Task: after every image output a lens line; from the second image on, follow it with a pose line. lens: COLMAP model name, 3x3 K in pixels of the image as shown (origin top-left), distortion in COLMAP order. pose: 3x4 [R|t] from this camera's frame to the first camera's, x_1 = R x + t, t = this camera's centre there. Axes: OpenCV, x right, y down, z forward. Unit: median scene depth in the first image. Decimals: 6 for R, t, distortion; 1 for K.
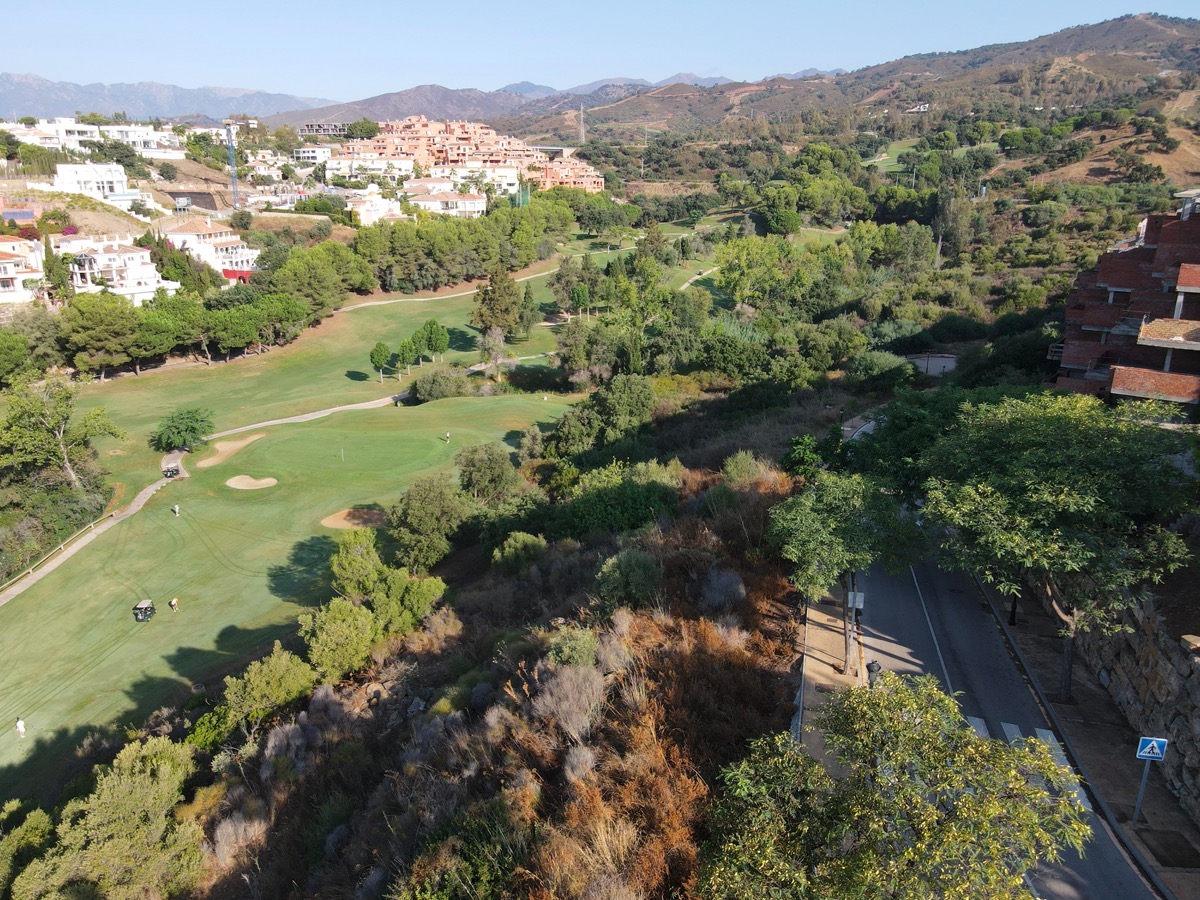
lens RADIAL K [[884.0, 0, 593.3], [0, 884.0, 441.4], [0, 0, 1]] dist [-0.004128, 0.017751]
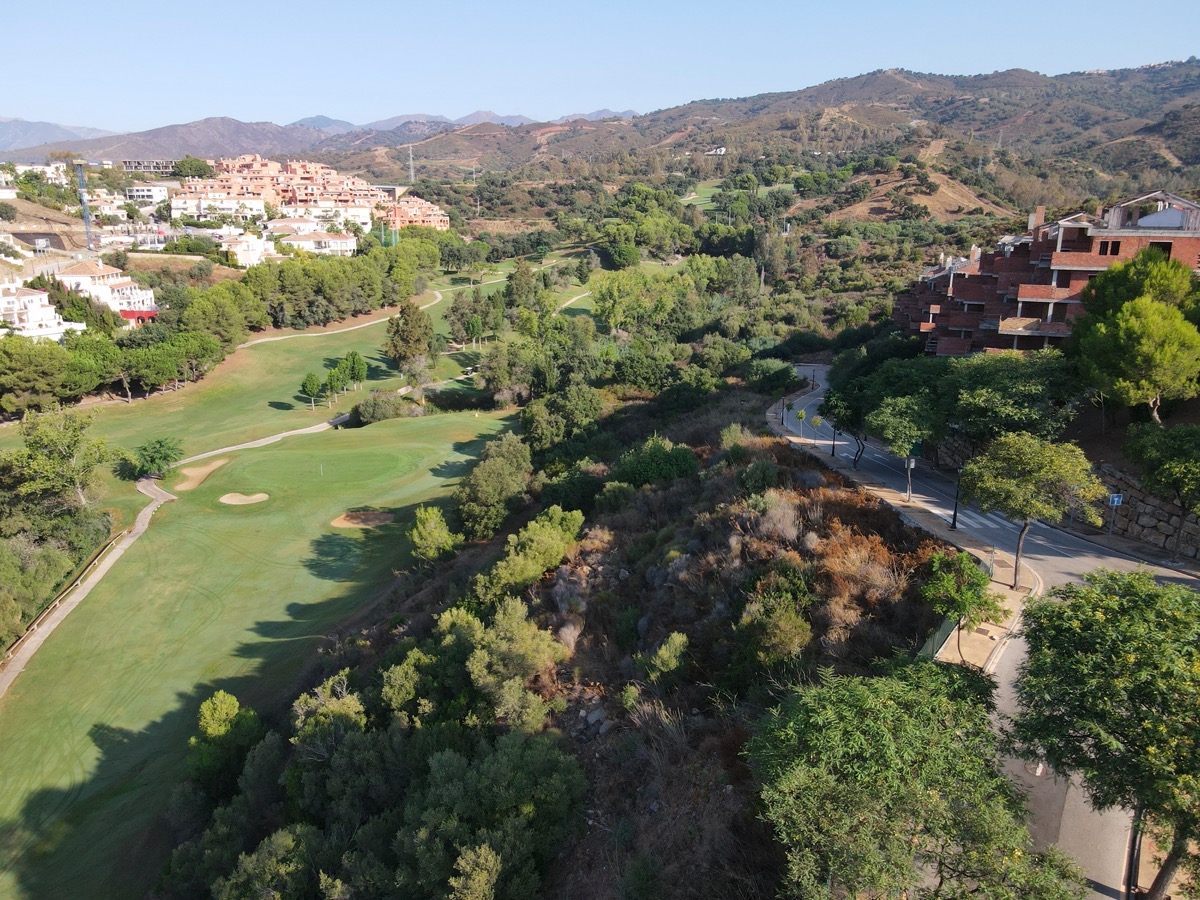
lens RADIAL K [[884.0, 0, 592.0], [0, 884.0, 441.9], [0, 0, 1]] dist [-0.004128, 0.017751]
pose [[0.977203, -0.055414, 0.204948, -0.086650], [0.062764, 0.997591, -0.029530, 0.016942], [-0.202818, 0.041721, 0.978327, -0.081537]]
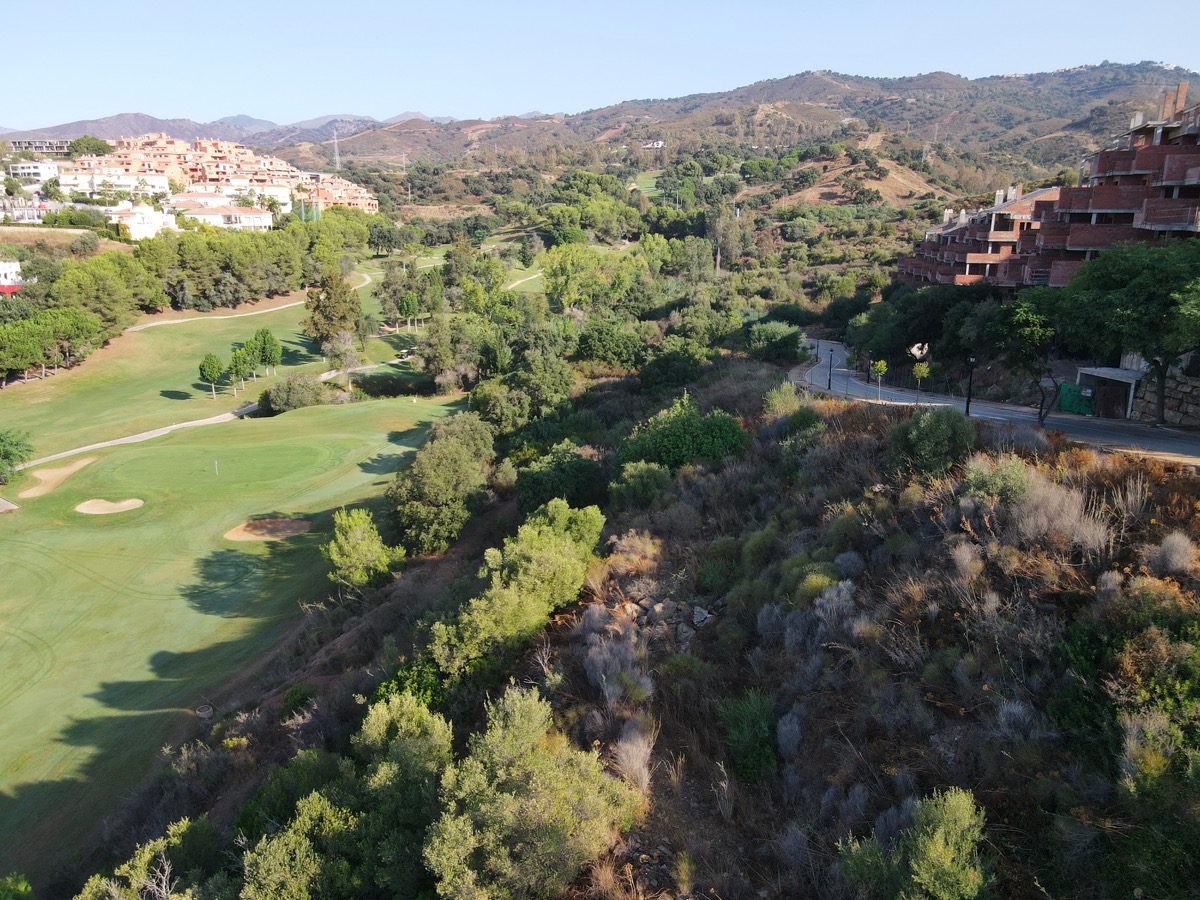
lens RADIAL K [[884.0, 0, 590.0], [0, 884.0, 439.0], [0, 0, 1]] dist [-0.004128, 0.017751]
pose [[0.959128, -0.071566, 0.273774, -0.081708], [0.083294, 0.996029, -0.031440, 0.022399], [-0.270437, 0.052959, 0.961280, 0.028465]]
